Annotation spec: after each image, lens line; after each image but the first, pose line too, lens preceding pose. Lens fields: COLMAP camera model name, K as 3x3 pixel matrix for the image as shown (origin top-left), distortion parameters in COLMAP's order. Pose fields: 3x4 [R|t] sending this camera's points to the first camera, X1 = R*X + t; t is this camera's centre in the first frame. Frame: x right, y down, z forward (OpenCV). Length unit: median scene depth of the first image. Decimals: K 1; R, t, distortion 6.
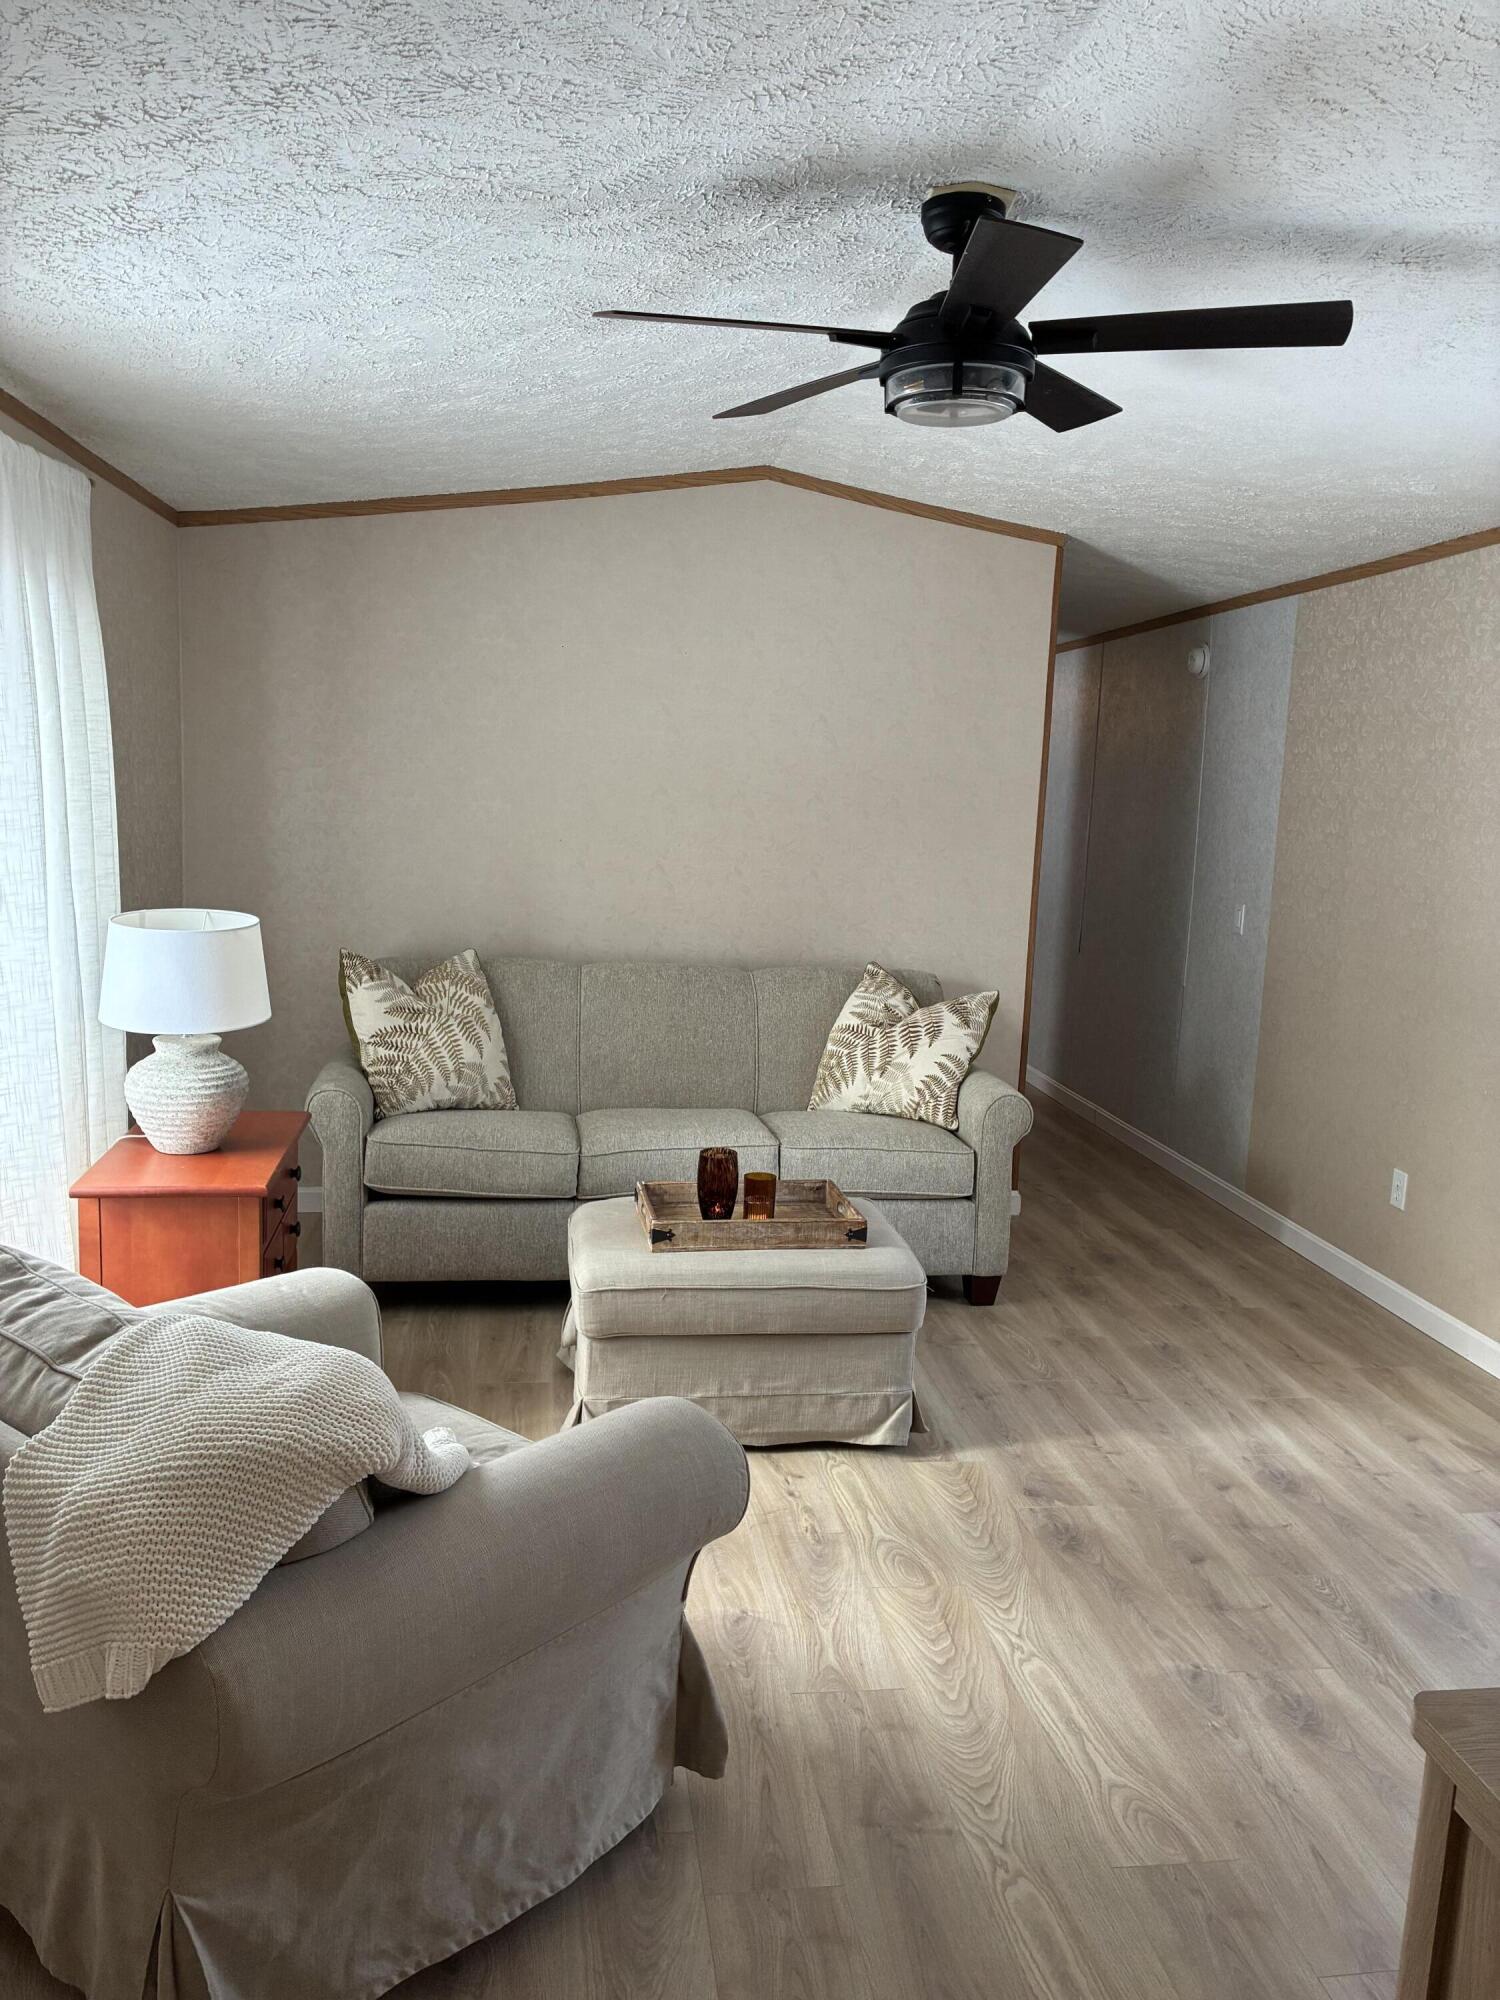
lens RADIAL K [[1515.5, 0, 722.2], [0, 1515.5, 992.5], [0, 0, 1]] dist [0.045327, -0.051814]
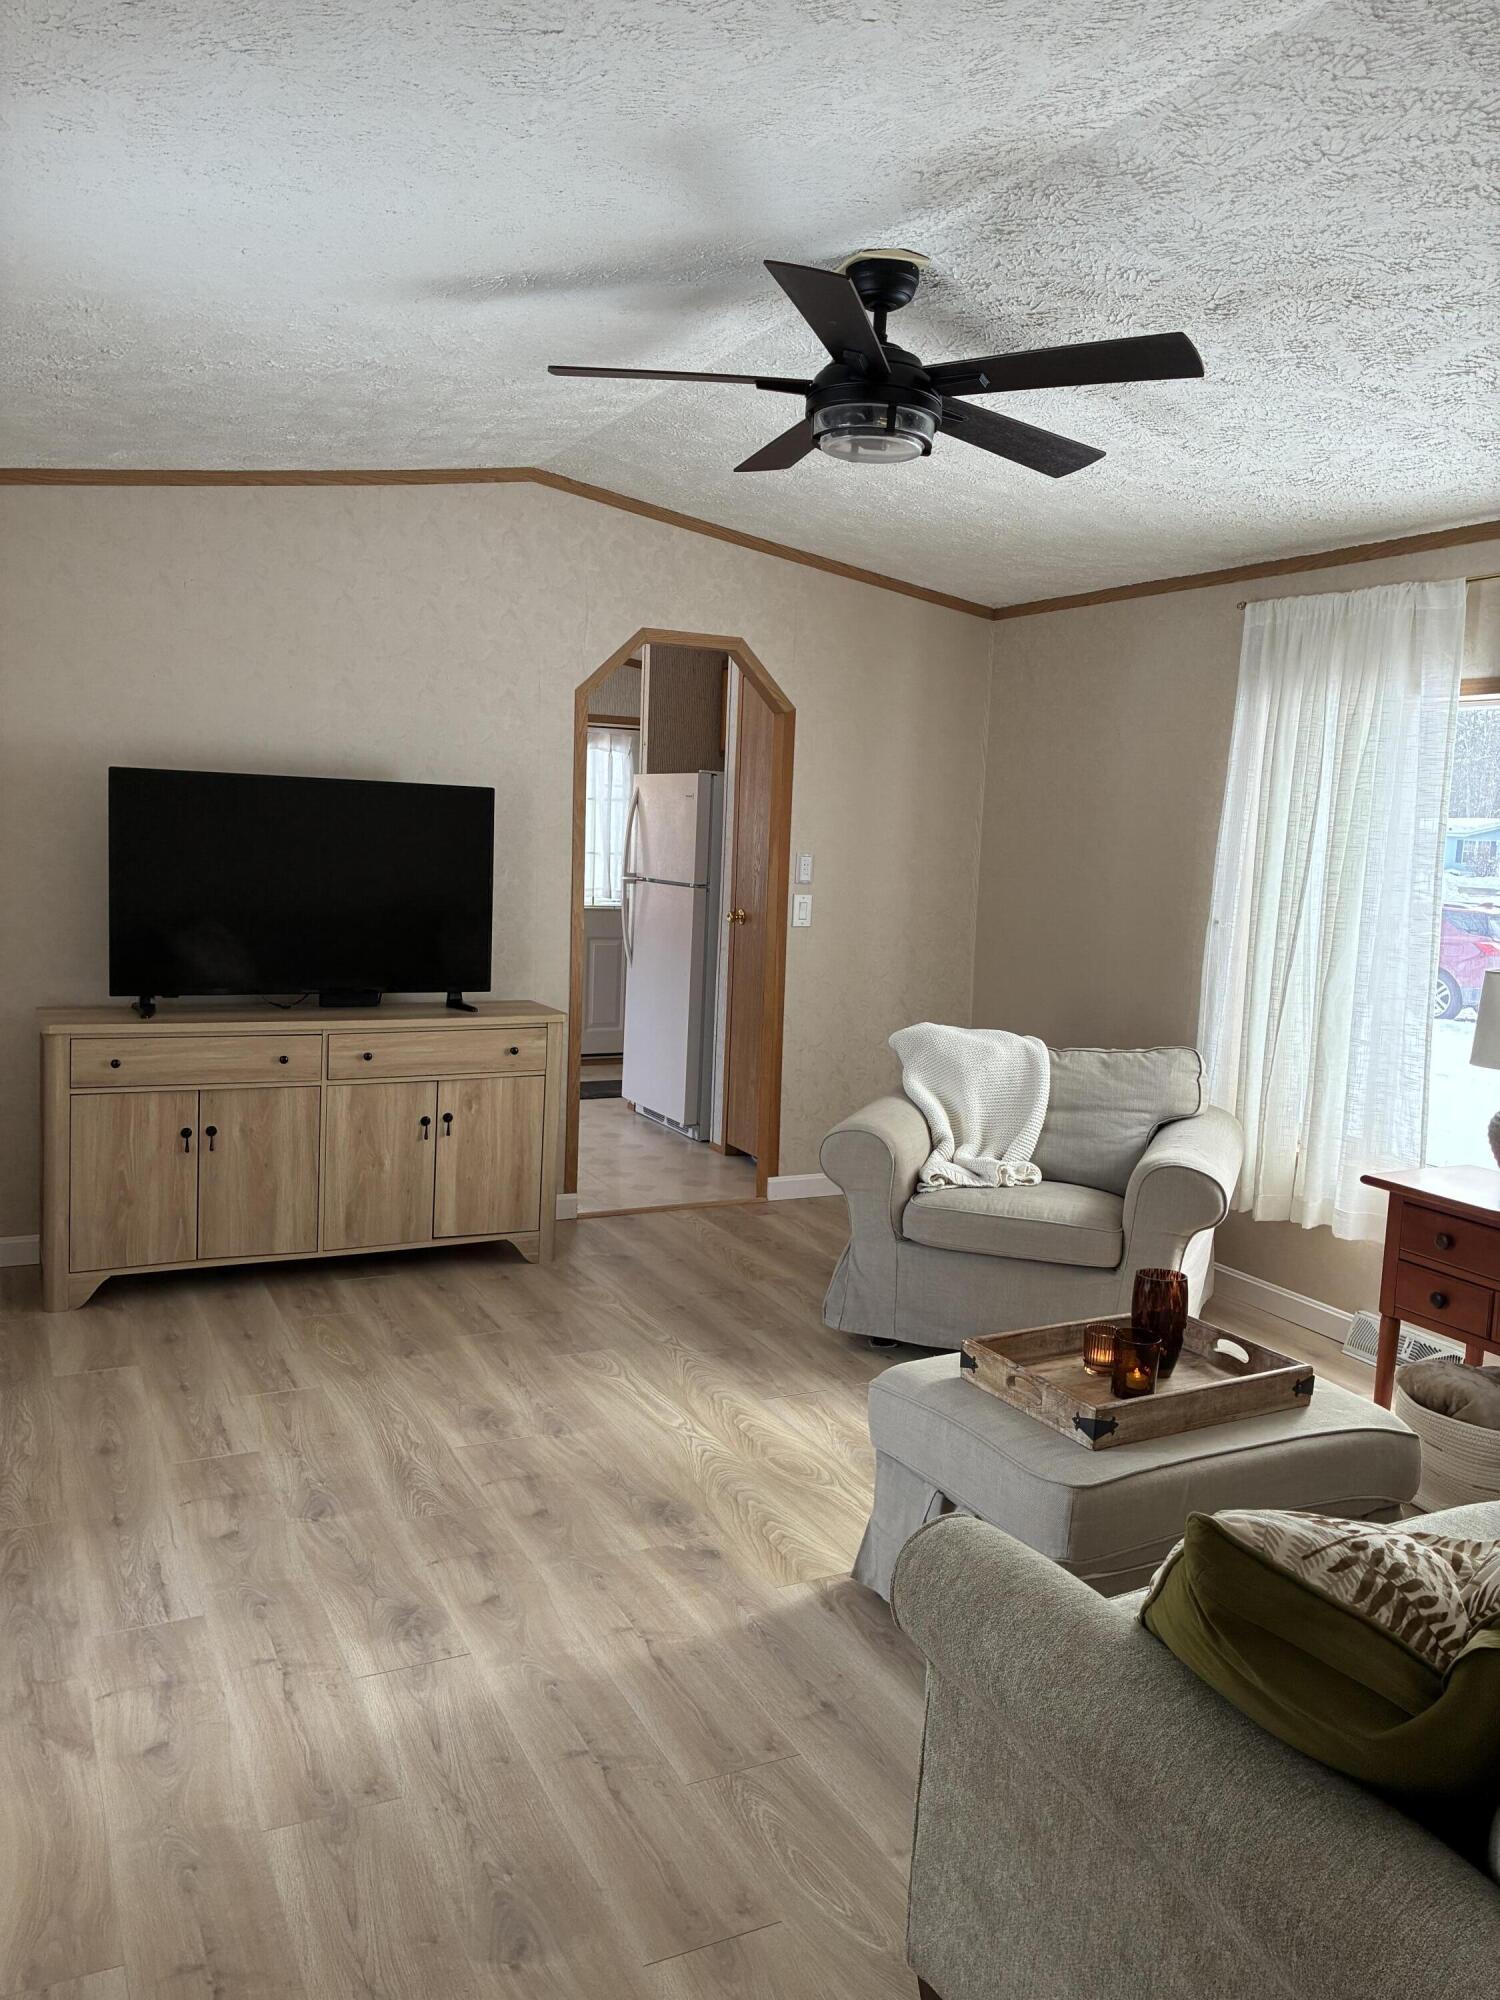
lens RADIAL K [[1515.5, 0, 722.2], [0, 1515.5, 992.5], [0, 0, 1]] dist [0.045327, -0.051814]
pose [[-0.944037, -0.038950, -0.327531, 0.527121], [-0.118160, 0.967035, 0.225569, -0.198285], [0.307948, 0.251647, -0.917520, 1.827146]]
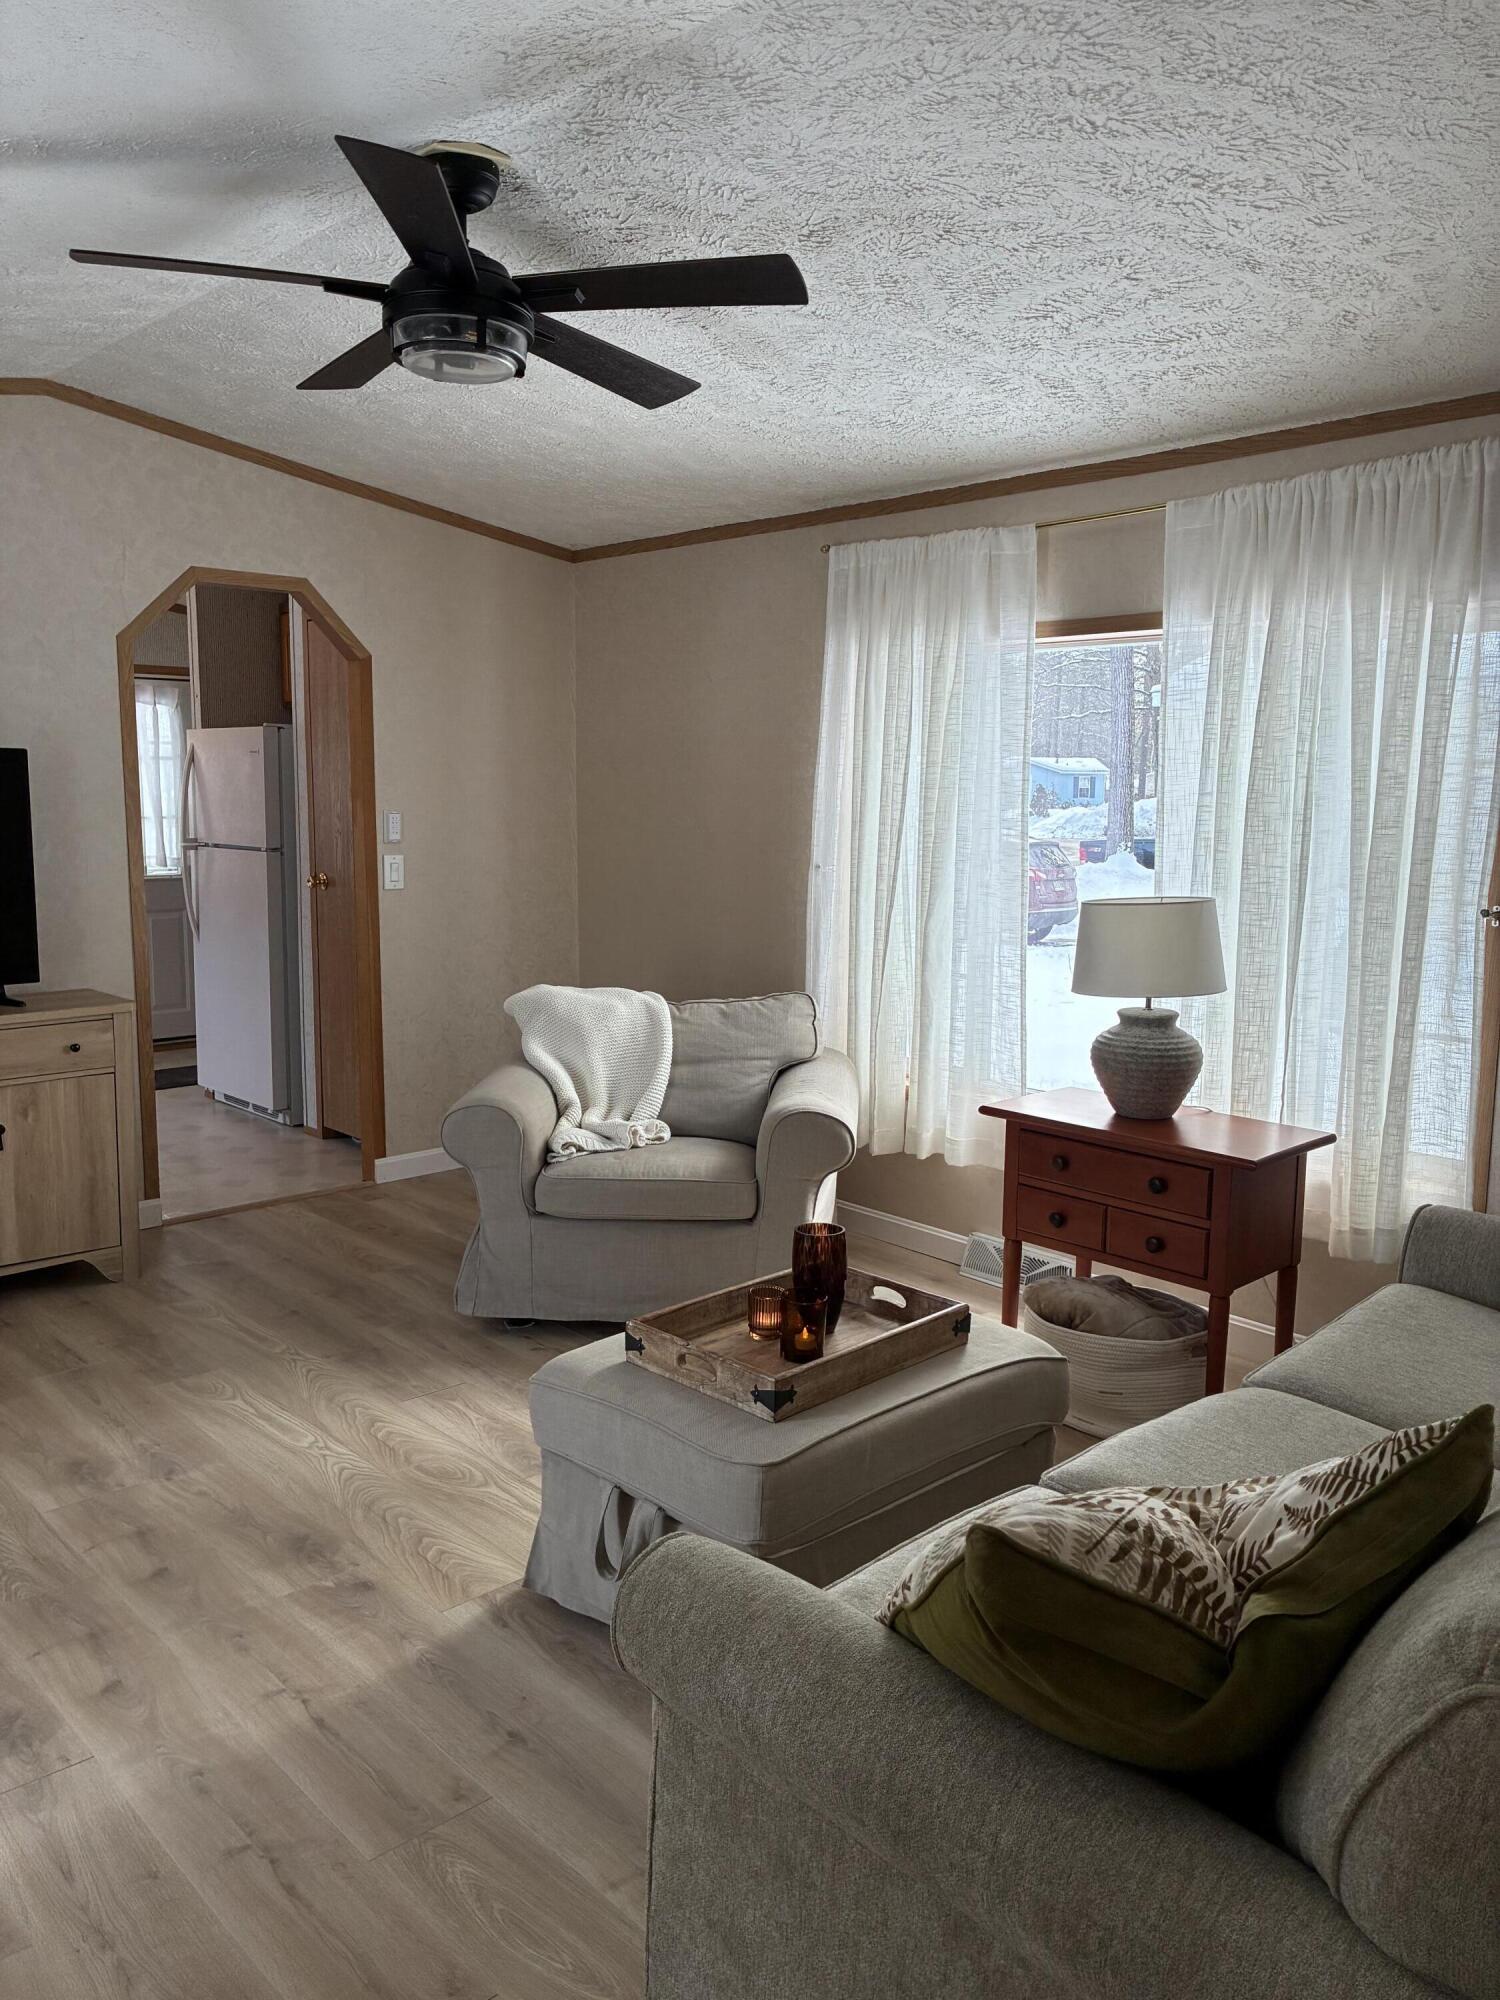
lens RADIAL K [[1515.5, 0, 722.2], [0, 1515.5, 992.5], [0, 0, 1]] dist [0.045327, -0.051814]
pose [[-0.816976, 0.033525, -0.575696, 0.530966], [-0.117658, 0.967619, 0.223318, -0.189468], [0.564541, 0.250181, -0.786577, 1.755903]]
